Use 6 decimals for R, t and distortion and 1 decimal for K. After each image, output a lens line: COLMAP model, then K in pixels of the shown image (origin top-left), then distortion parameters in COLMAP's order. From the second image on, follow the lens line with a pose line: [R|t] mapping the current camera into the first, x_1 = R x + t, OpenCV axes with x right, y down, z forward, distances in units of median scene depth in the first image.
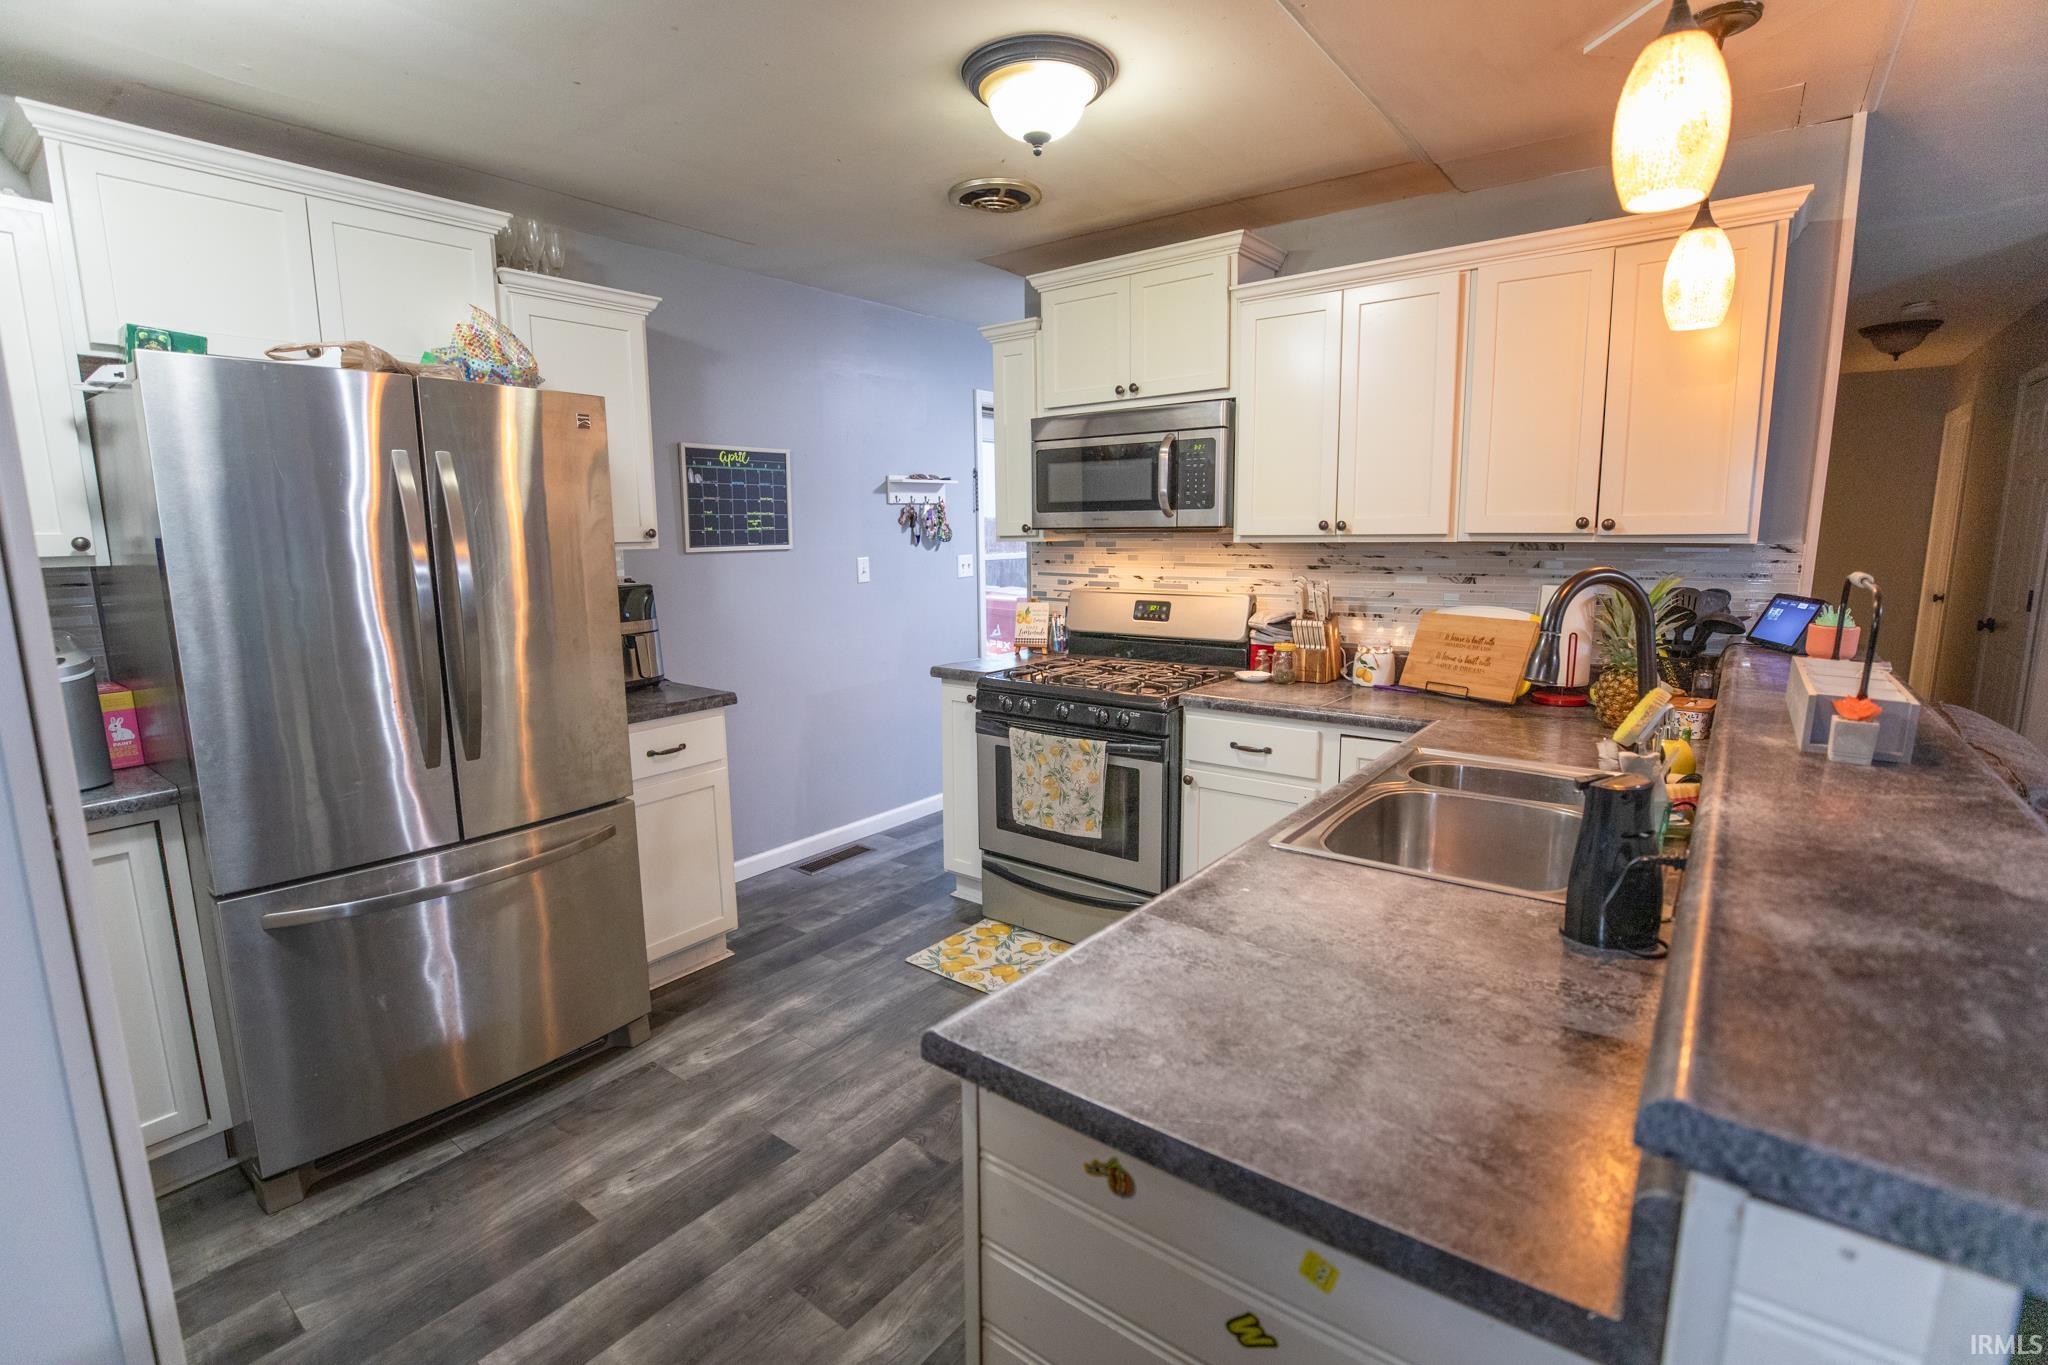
lens RADIAL K [[961.4, 0, 1024.0], [0, 961.4, 682.5], [0, 0, 1]] dist [-0.001643, -0.000253]
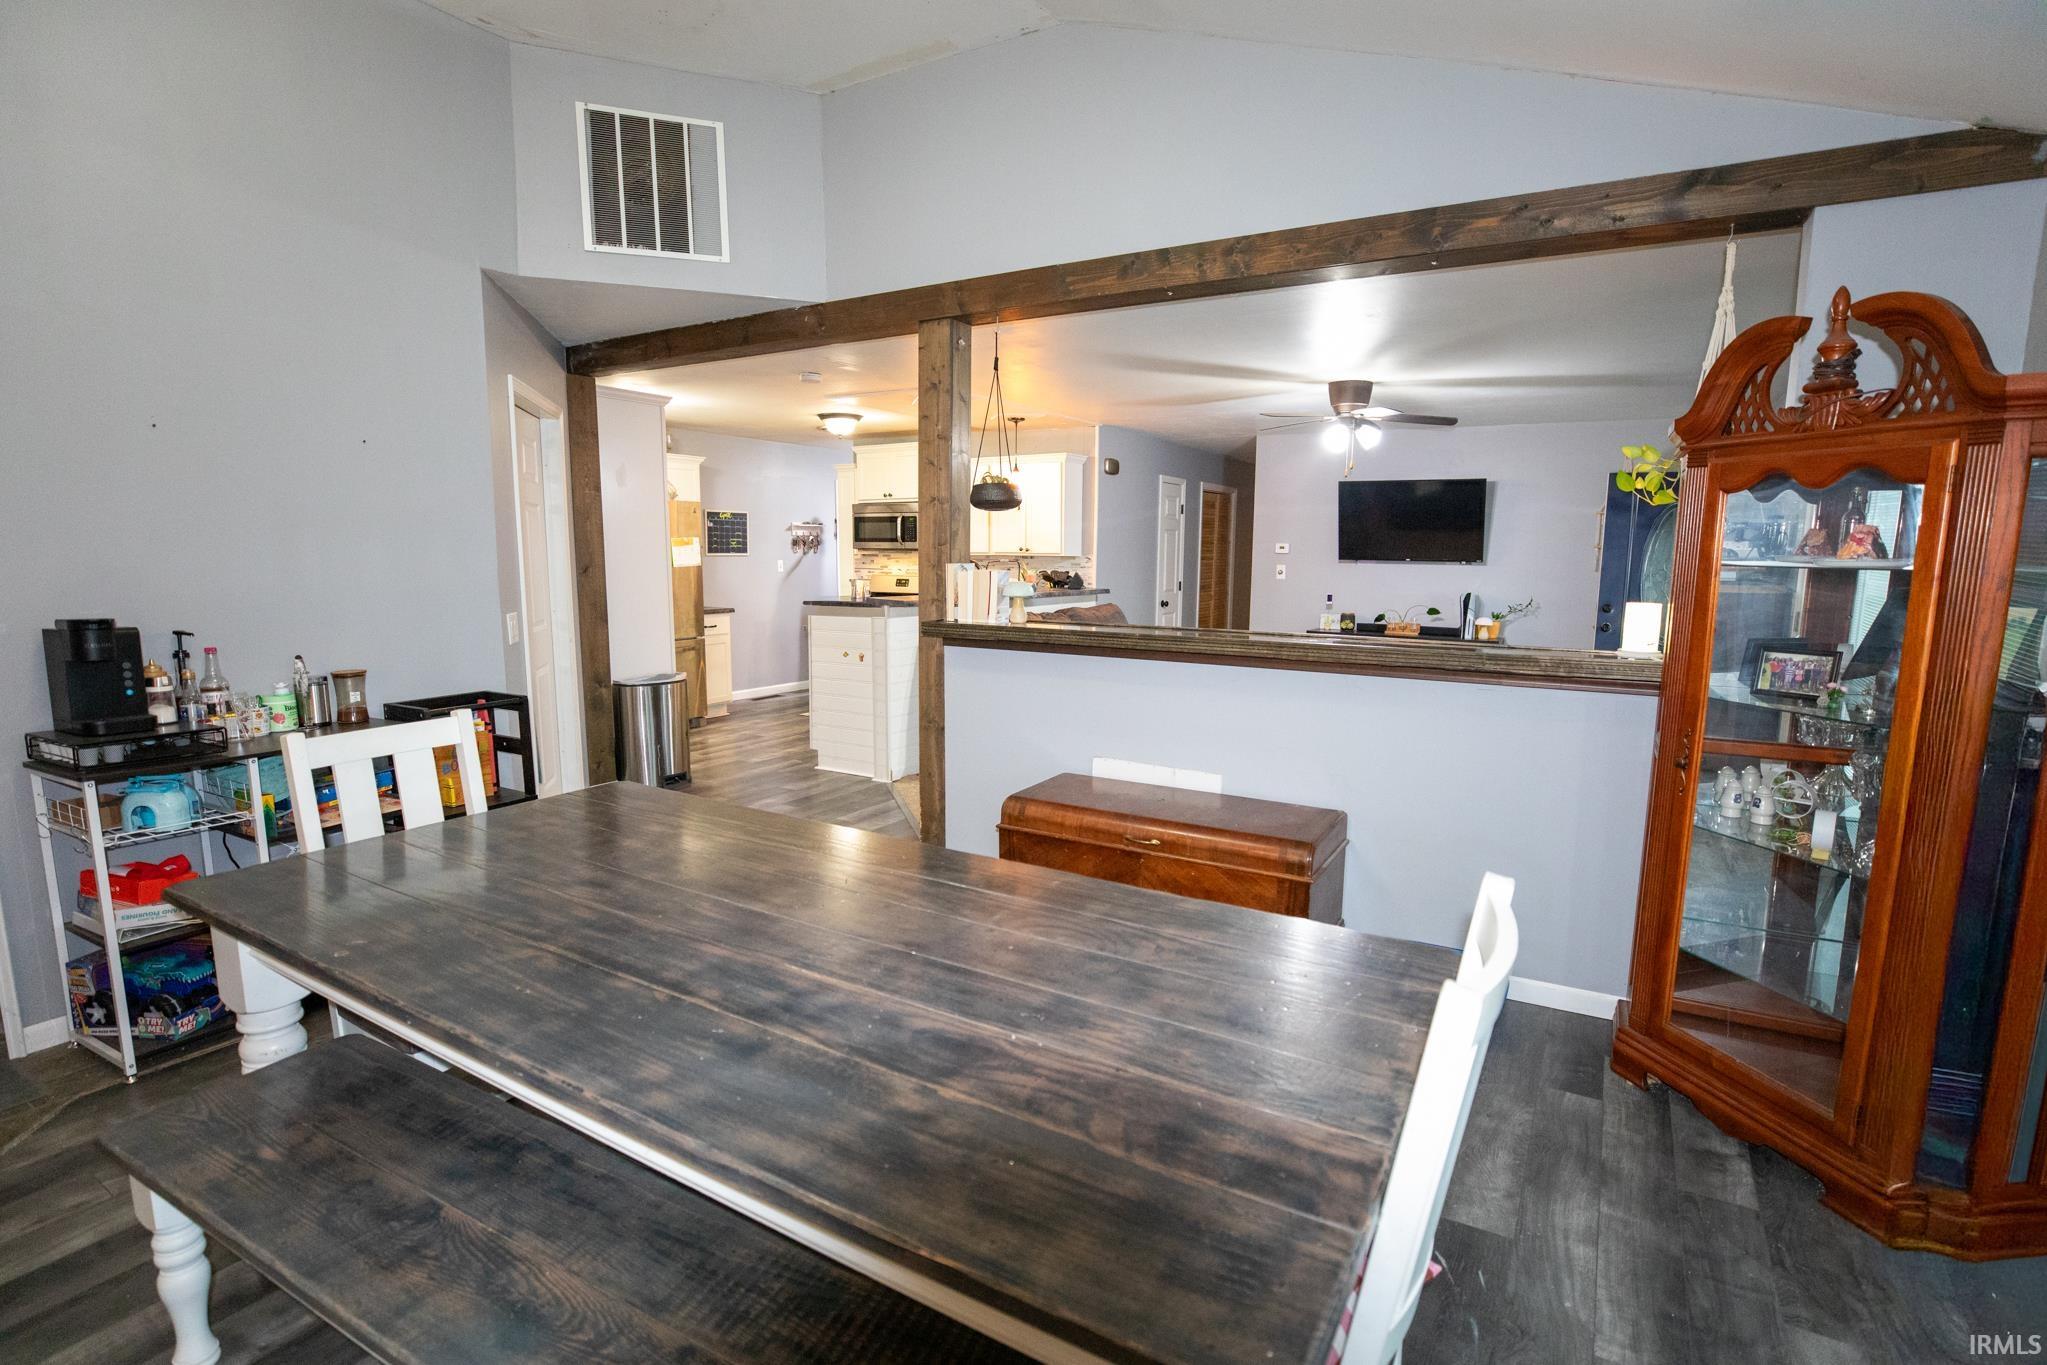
lens RADIAL K [[960.9, 0, 1023.5], [0, 960.9, 682.5], [0, 0, 1]] dist [-0.001643, -0.000253]
pose [[0.993214, 0.005482, 0.116172, 0.152980], [-0.002788, 0.999724, -0.023333, 0.233387], [-0.116268, 0.022850, 0.992955, -1.450904]]
